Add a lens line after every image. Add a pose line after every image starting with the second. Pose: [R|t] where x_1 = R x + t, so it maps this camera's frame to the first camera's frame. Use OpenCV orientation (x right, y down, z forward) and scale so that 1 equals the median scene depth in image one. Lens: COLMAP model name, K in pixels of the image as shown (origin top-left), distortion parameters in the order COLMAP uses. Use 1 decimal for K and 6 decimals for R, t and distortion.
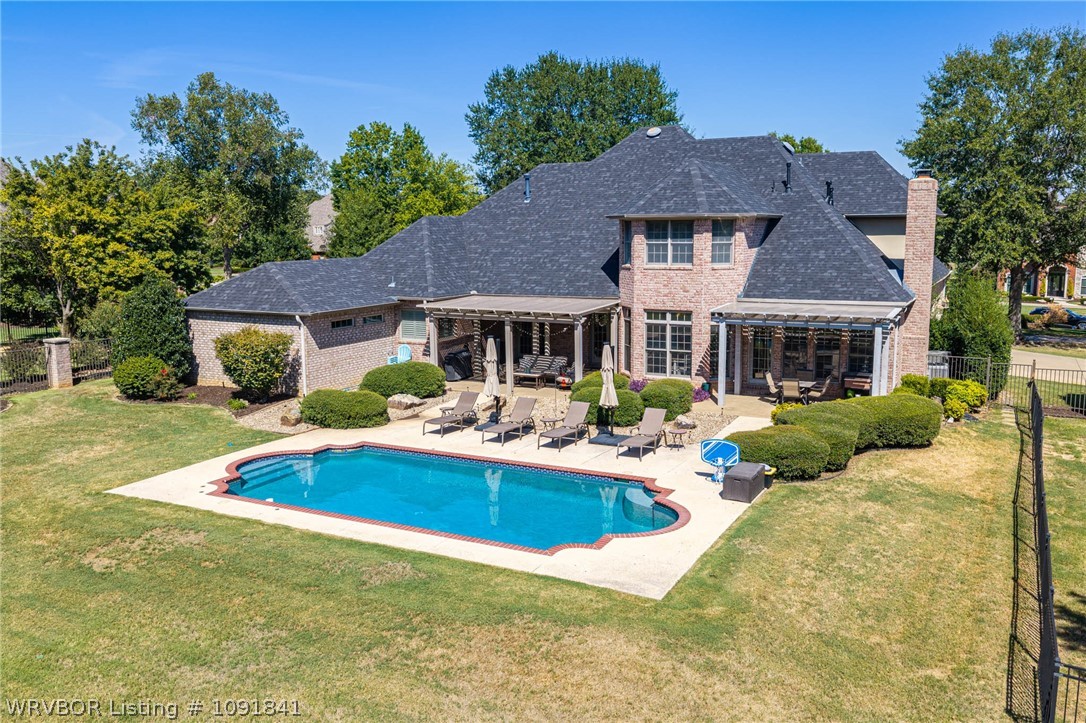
lens RADIAL K [[903.3, 0, 543.0], [0, 903.3, 361.5], [0, 0, 1]] dist [0.008327, 0.002624]
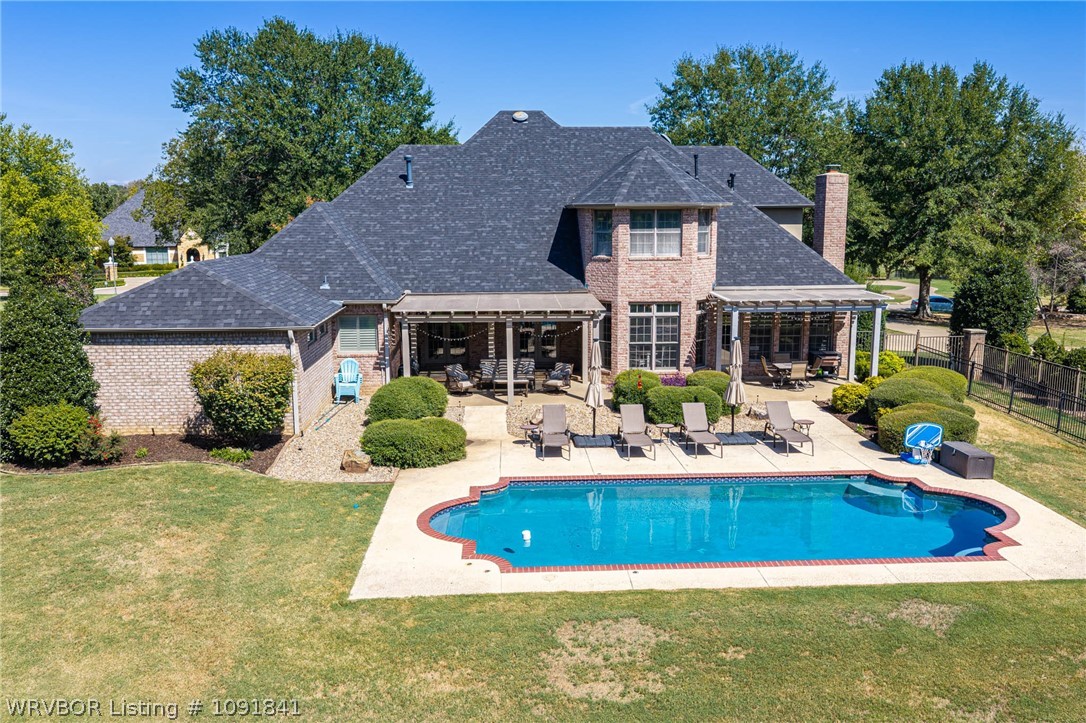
lens RADIAL K [[902.7, 0, 546.4], [0, 902.7, 361.2], [0, 0, 1]] dist [0.006305, -0.008733]
pose [[0.860757, -0.078209, 0.502972, -0.460939], [0.073055, 0.996877, 0.029987, -0.030972], [-0.503746, 0.010933, 0.863782, 0.220430]]
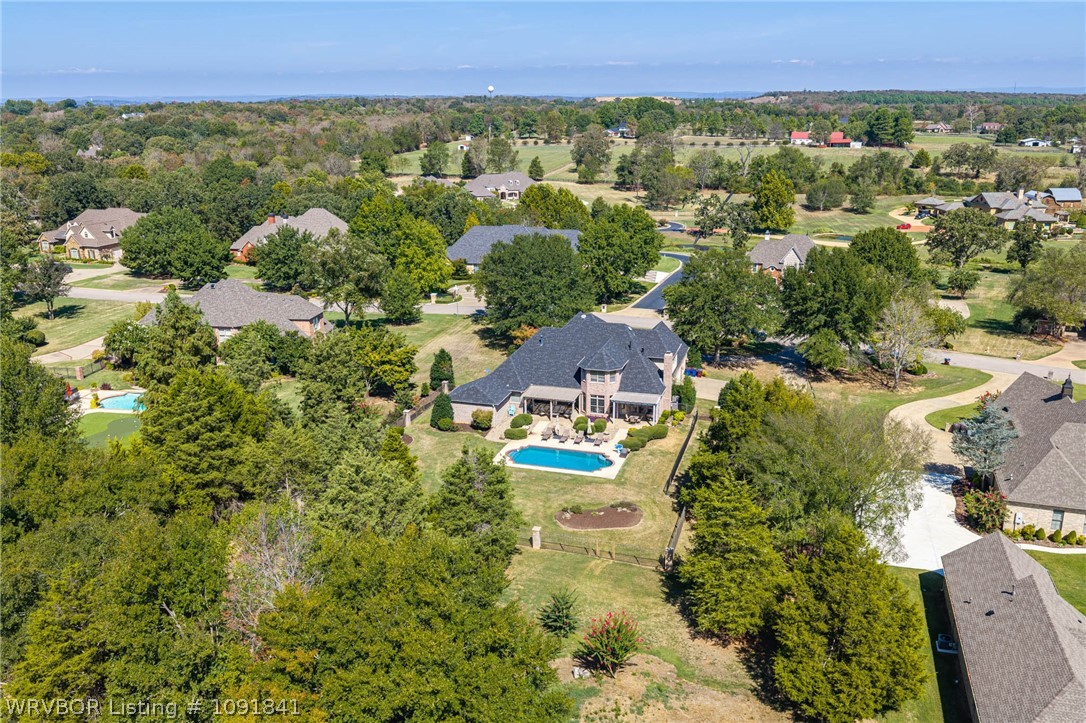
lens RADIAL K [[902.7, 0, 546.4], [0, 902.7, 361.2], [0, 0, 1]] dist [0.006305, -0.008733]
pose [[0.982718, -0.048707, 0.178588, -0.660661], [0.024308, 0.990363, 0.136347, -0.660497], [-0.183508, -0.129650, 0.974431, -2.298463]]
